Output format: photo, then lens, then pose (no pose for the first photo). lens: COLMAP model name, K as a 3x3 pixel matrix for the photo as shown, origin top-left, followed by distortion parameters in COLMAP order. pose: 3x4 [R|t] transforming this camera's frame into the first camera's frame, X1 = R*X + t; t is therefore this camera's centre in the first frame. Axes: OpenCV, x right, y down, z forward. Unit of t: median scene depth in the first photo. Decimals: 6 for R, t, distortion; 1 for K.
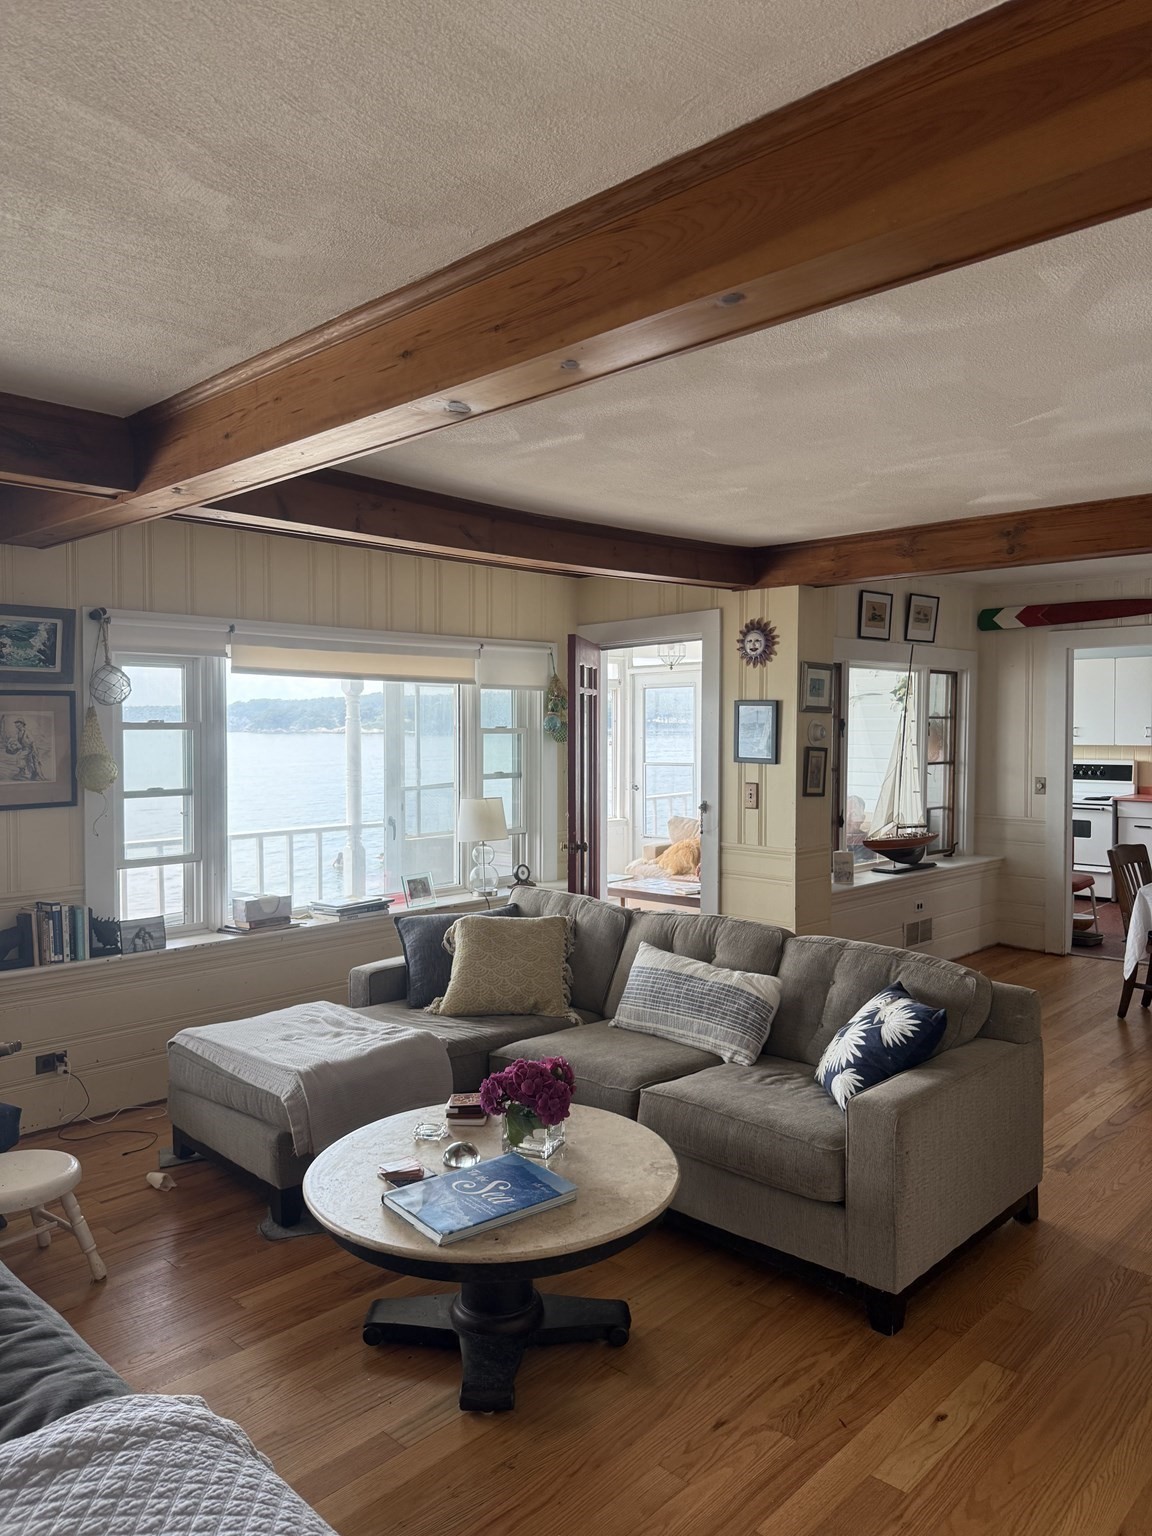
lens RADIAL K [[1087.0, 0, 571.5], [0, 1087.0, 760.5], [0, 0, 1]] dist [0.024026, -0.018420]
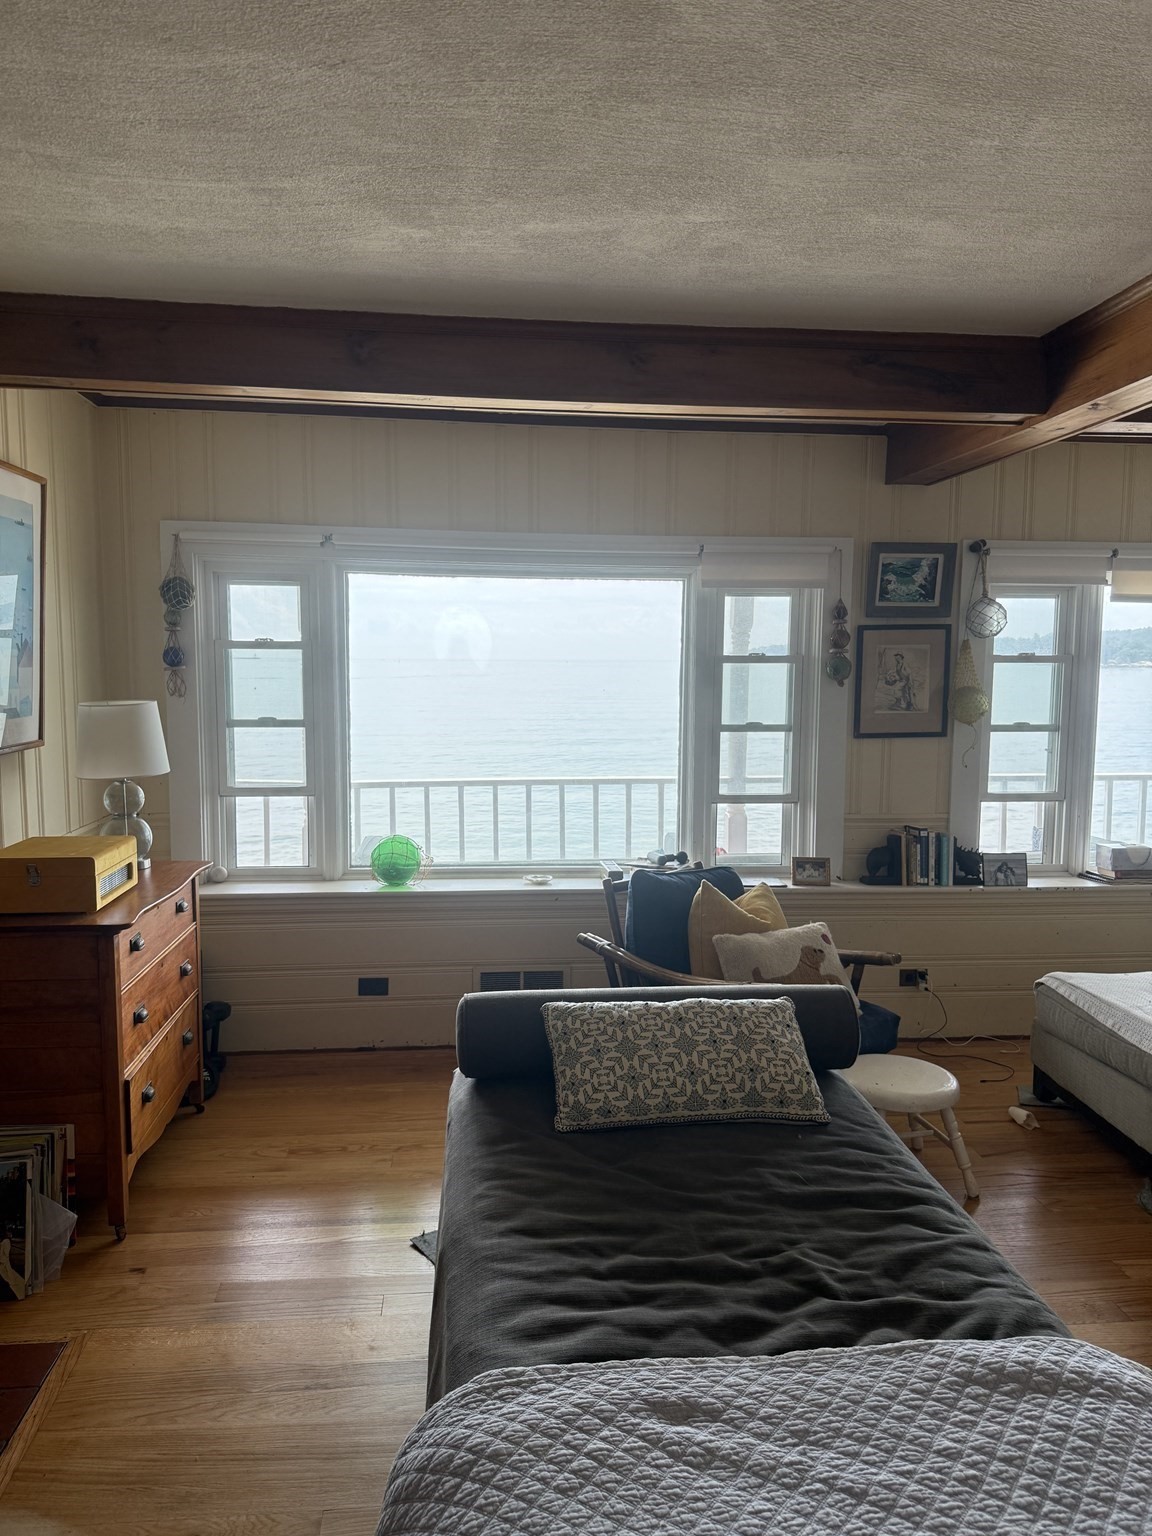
lens RADIAL K [[1087.0, 0, 572.8], [0, 1087.0, 762.9], [0, 0, 1]] dist [0.024026, -0.018420]
pose [[0.767356, 0.067451, -0.637663, -0.069026], [-0.026682, 0.996950, 0.073346, 0.000233], [0.640665, -0.039269, 0.766815, -0.012641]]
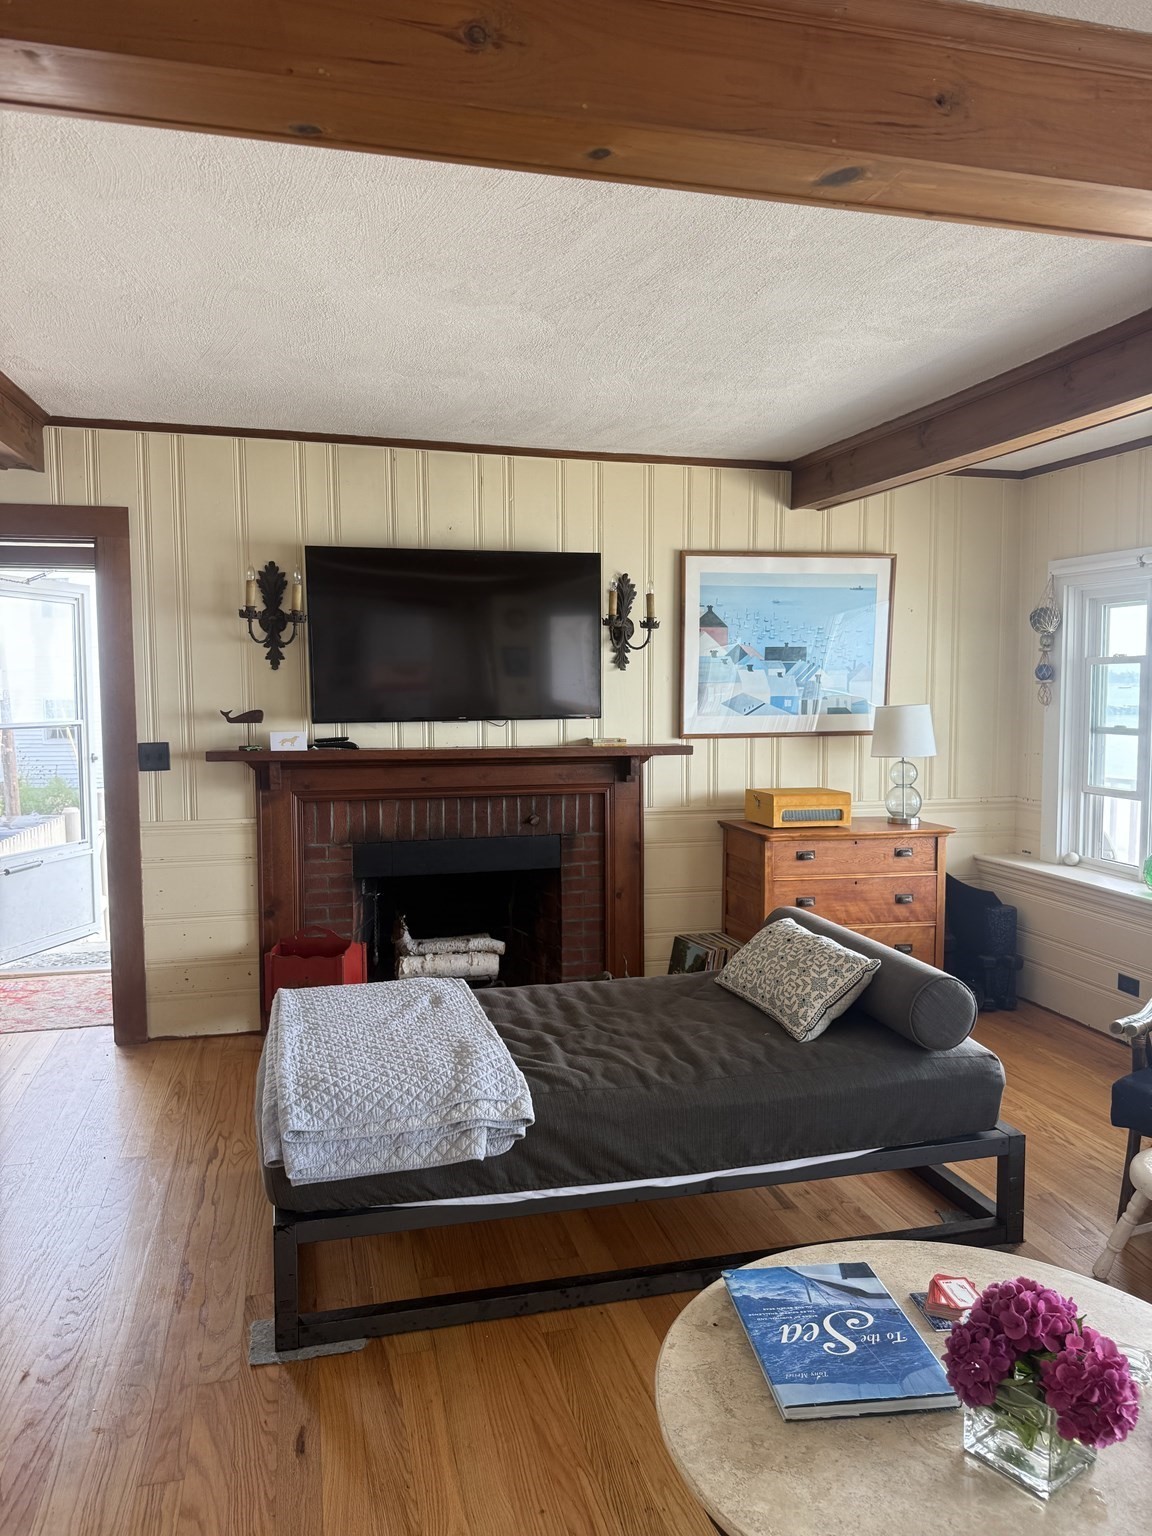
lens RADIAL K [[1087.0, 0, 576.3], [0, 1087.0, 771.5], [0, 0, 1]] dist [0.024026, -0.018420]
pose [[-0.509008, 0.073530, -0.857615, 0.360014], [-0.032962, 0.993949, 0.104783, -0.015148], [0.860130, 0.081604, -0.503504, 0.750663]]
